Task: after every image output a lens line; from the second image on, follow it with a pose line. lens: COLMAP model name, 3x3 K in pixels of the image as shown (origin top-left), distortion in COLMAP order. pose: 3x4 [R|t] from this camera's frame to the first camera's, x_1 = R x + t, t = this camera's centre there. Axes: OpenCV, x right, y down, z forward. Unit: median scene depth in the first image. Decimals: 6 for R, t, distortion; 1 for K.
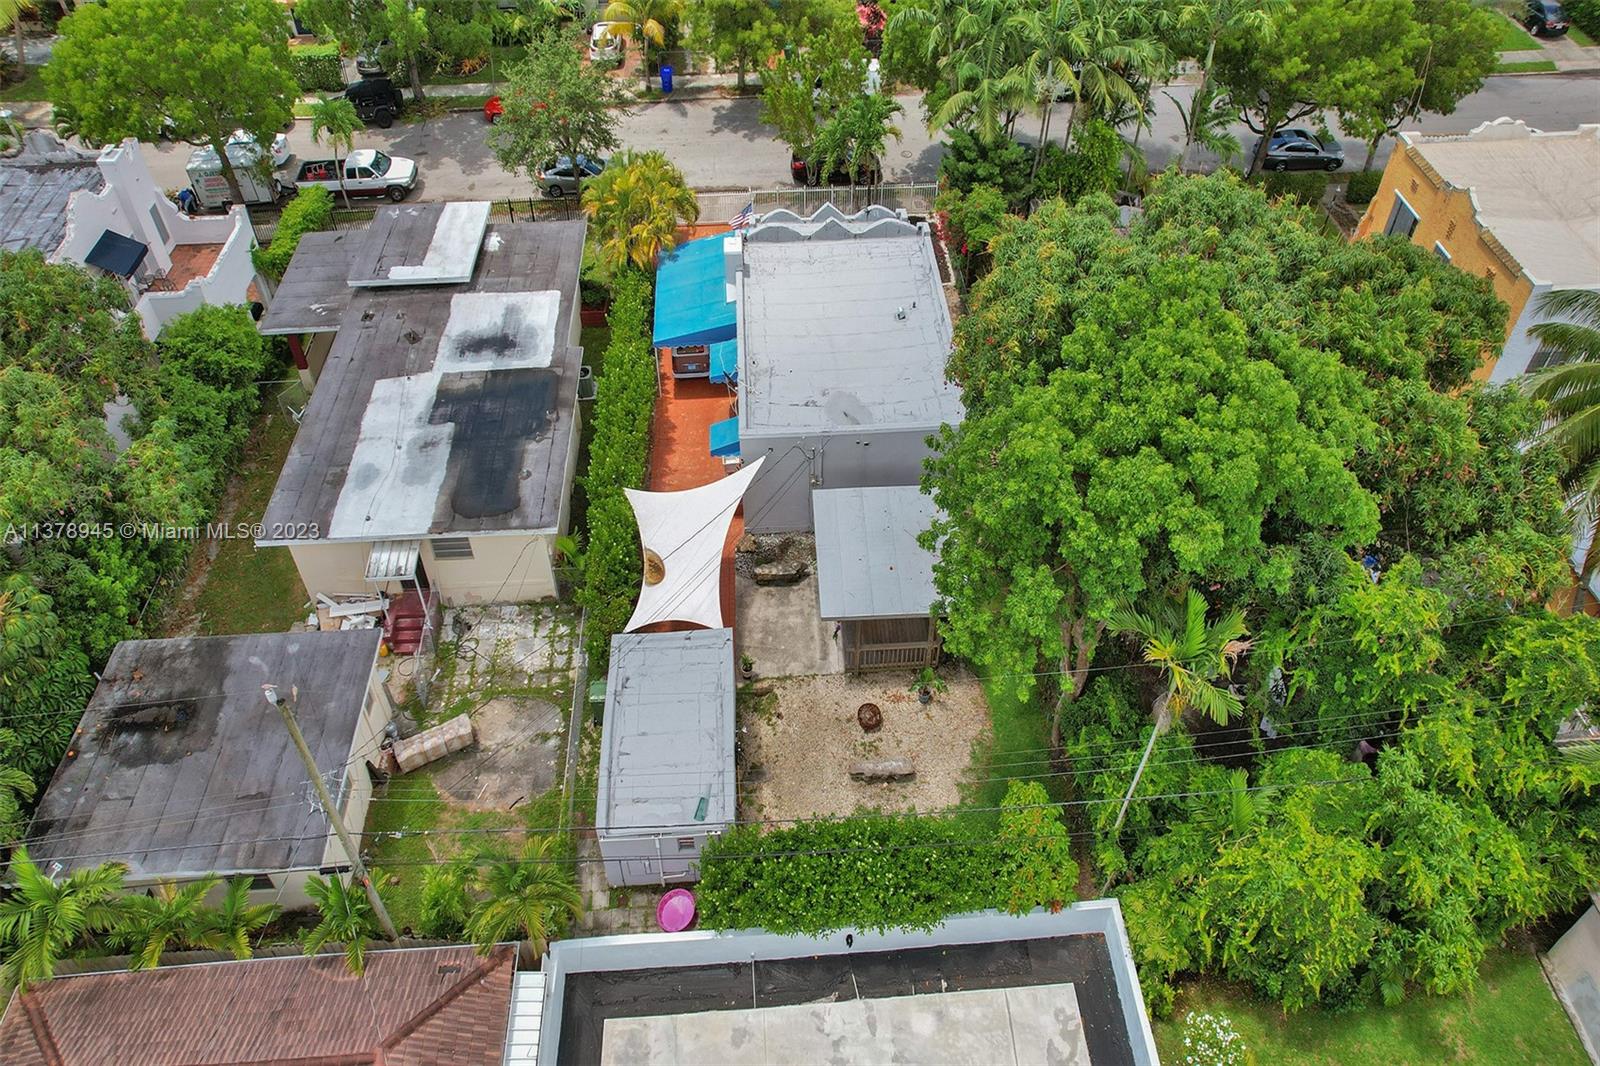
lens RADIAL K [[981.0, 0, 805.1], [0, 981.0, 358.8], [0, 0, 1]] dist [-0.049871, 0.013542]
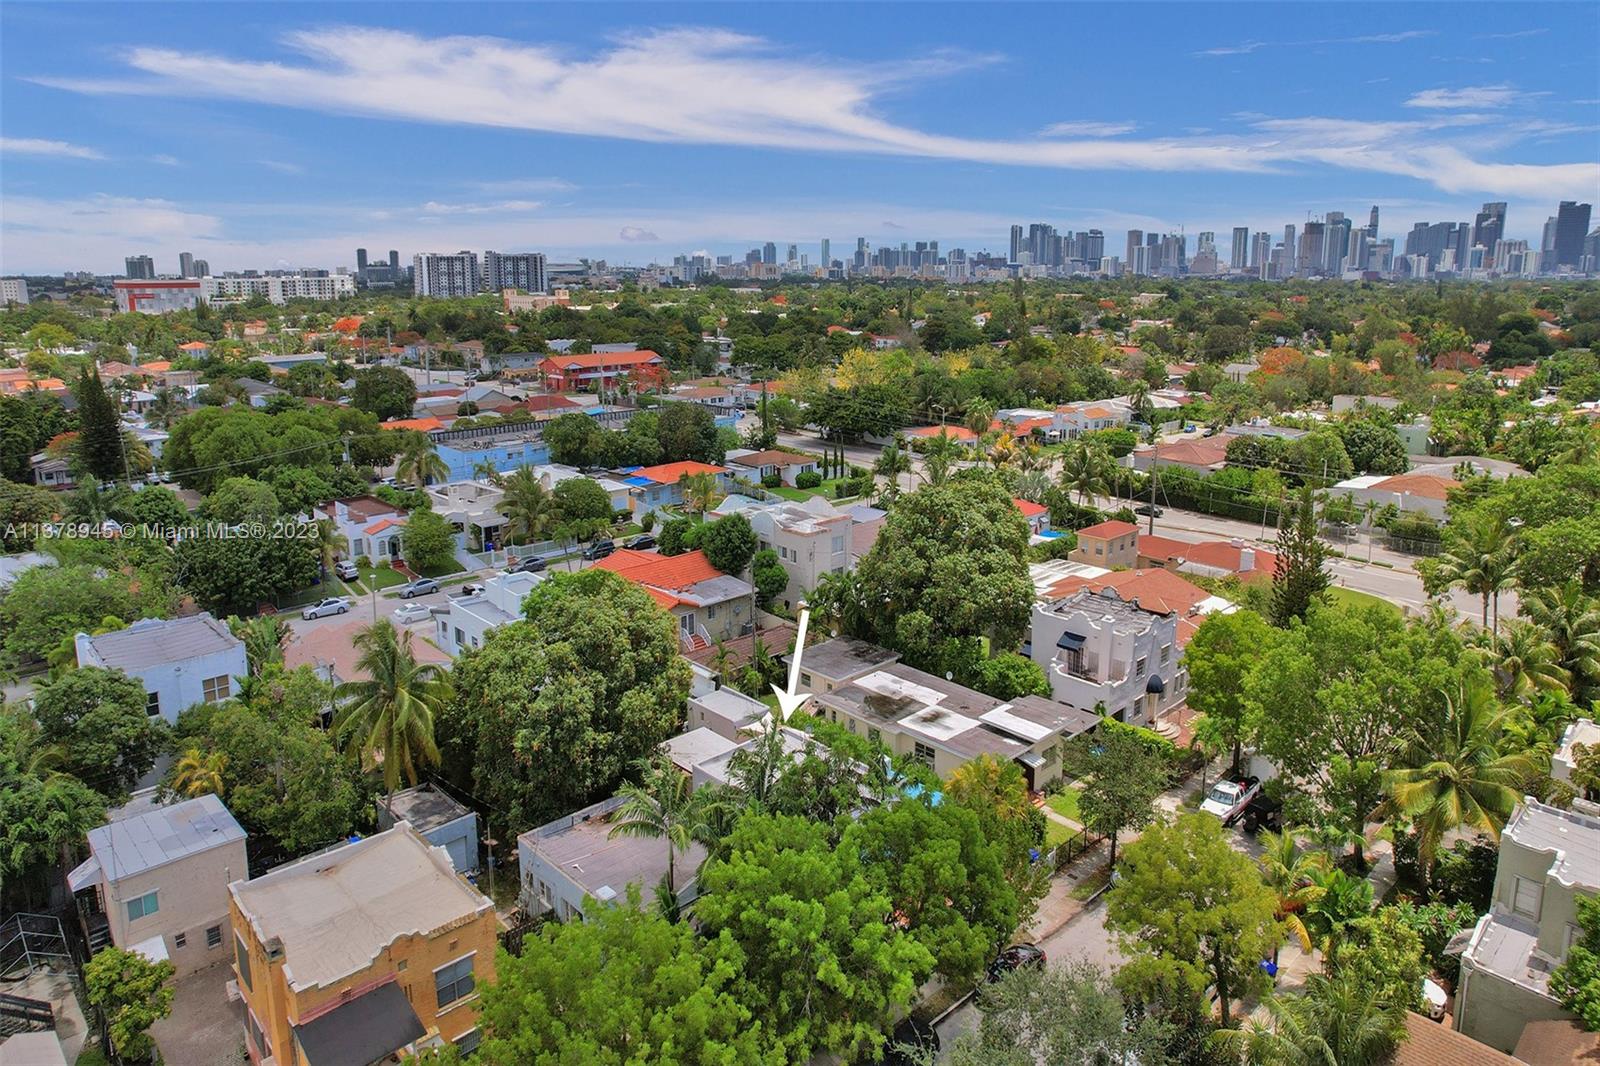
lens RADIAL K [[1005.8, 0, 802.7], [0, 1005.8, 512.3], [0, 0, 1]] dist [-0.065660, 0.049384]
pose [[-0.762318, 0.154878, -0.628398, 1.075549], [-0.458550, 0.555945, 0.693294, -1.530370], [0.456731, 0.816662, -0.352788, 1.287373]]
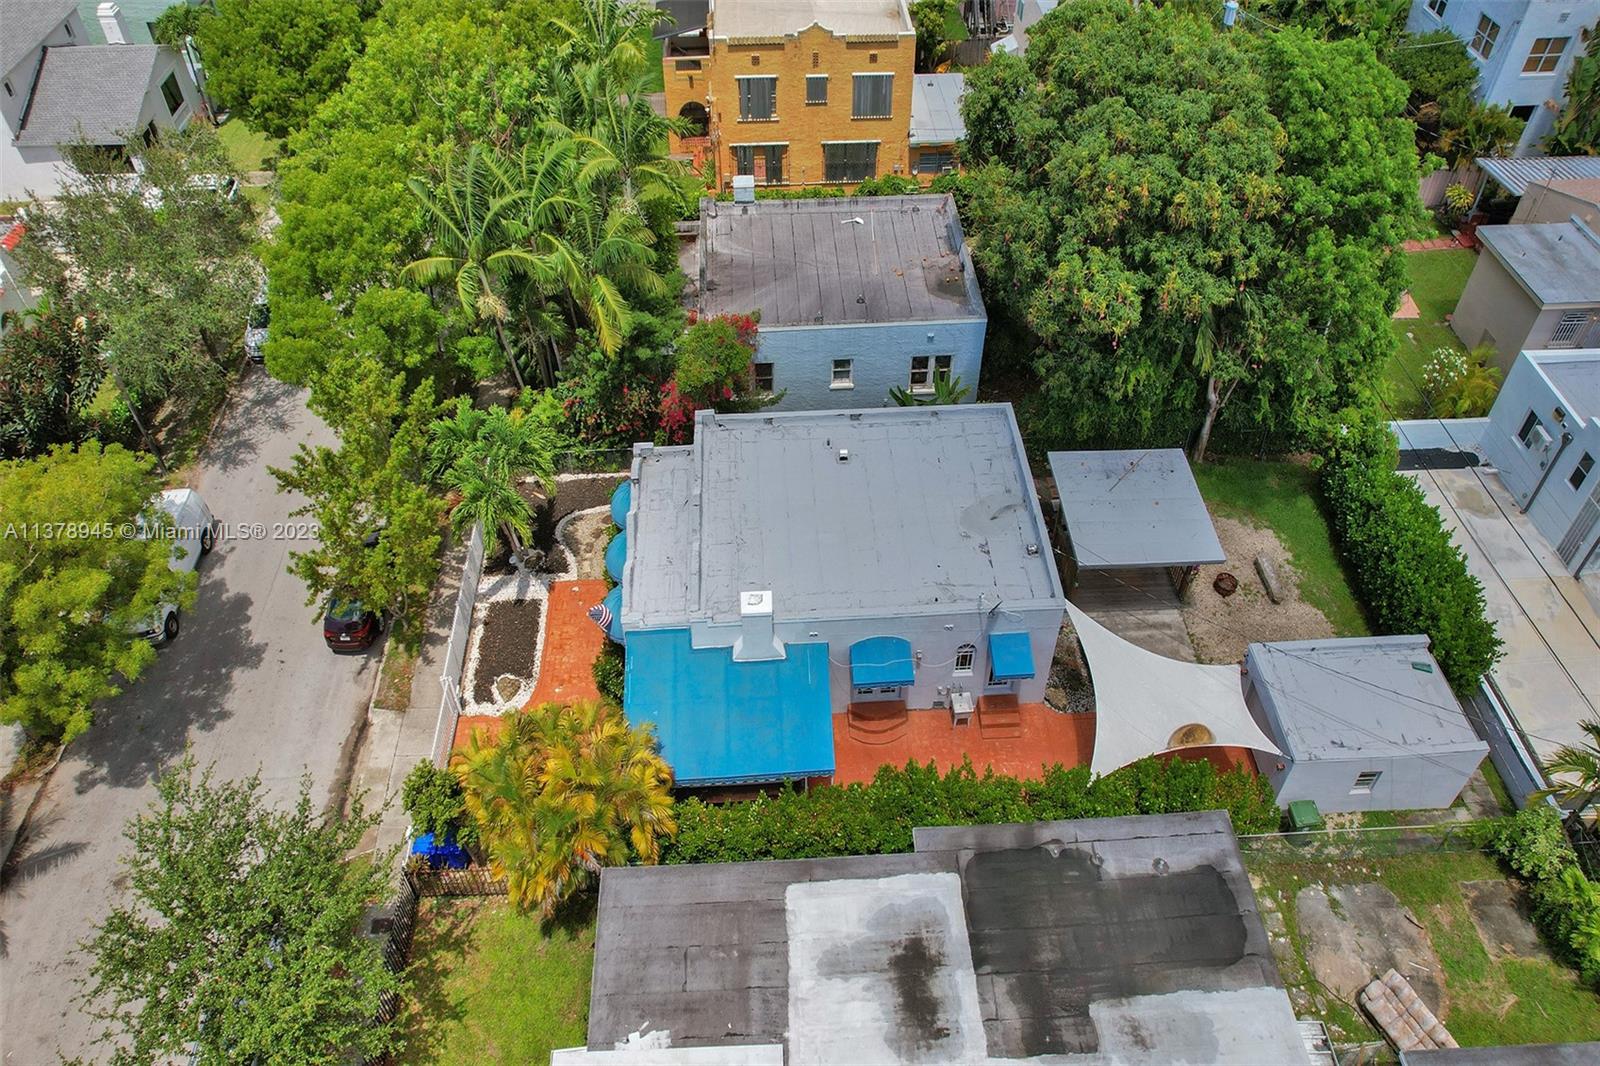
lens RADIAL K [[1005.8, 0, 792.7], [0, 1005.8, 389.4], [0, 0, 1]] dist [-0.065660, 0.049384]
pose [[0.010974, -0.724029, 0.689682, -0.496723], [0.713042, 0.489216, 0.502233, -0.585915], [-0.701035, 0.486261, 0.521632, 0.563984]]
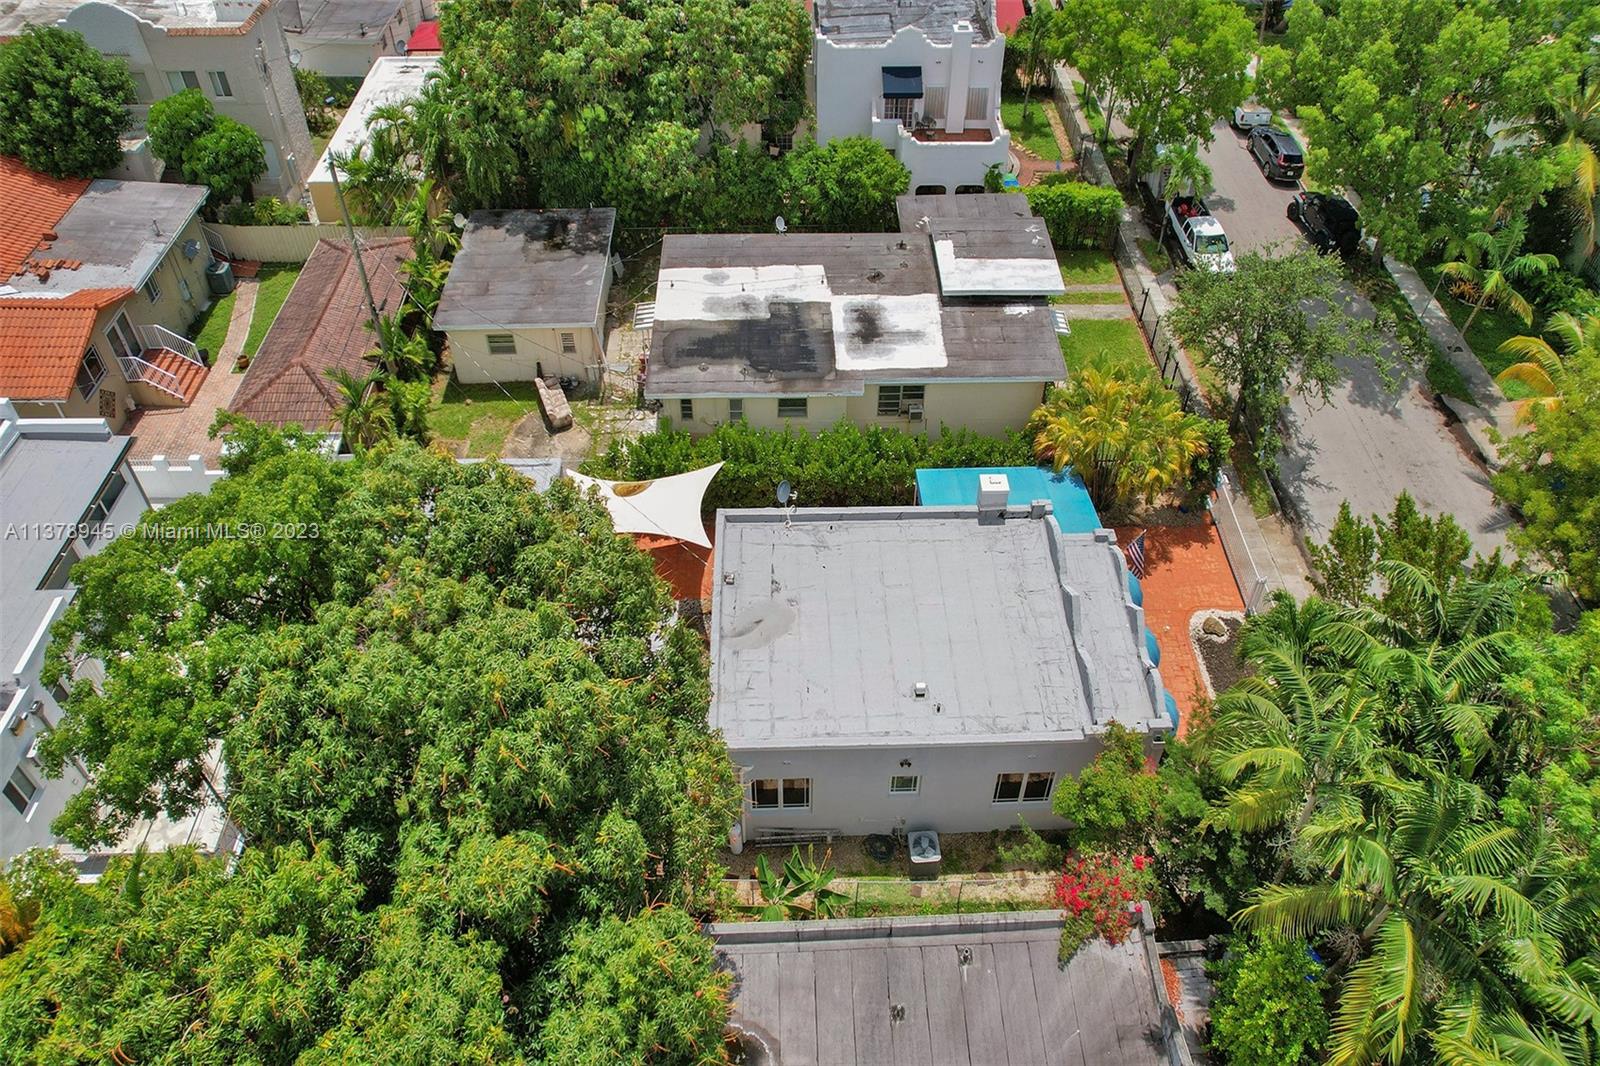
lens RADIAL K [[1005.8, 0, 797.7], [0, 1005.8, 352.9], [0, 0, 1]] dist [-0.065660, 0.049384]
pose [[-0.034229, 0.701473, -0.711873, 0.486550], [-0.711646, 0.483003, 0.510165, -0.516782], [0.701704, 0.524064, 0.482668, 0.452492]]
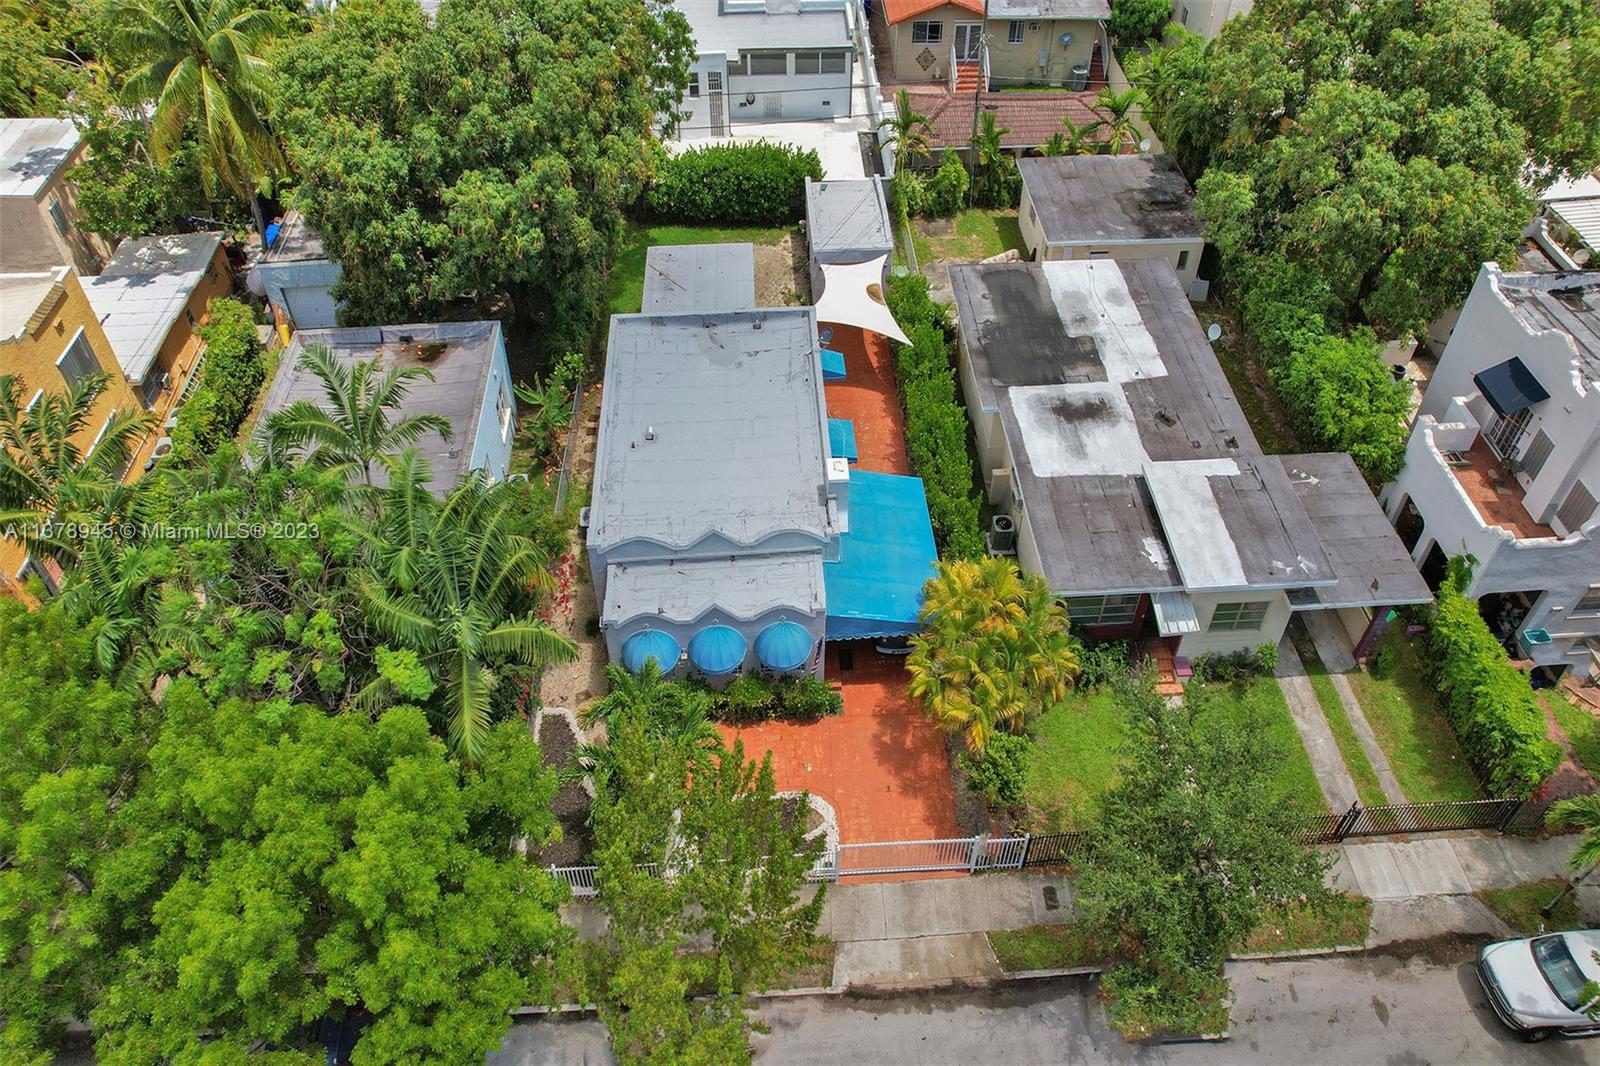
lens RADIAL K [[1005.8, 0, 809.4], [0, 1005.8, 371.3], [0, 0, 1]] dist [-0.065660, 0.049384]
pose [[-0.999942, 0.004217, -0.009900, -0.045176], [-0.009961, -0.014676, 0.999843, -1.040888], [0.004071, 0.999883, 0.014717, 0.974424]]
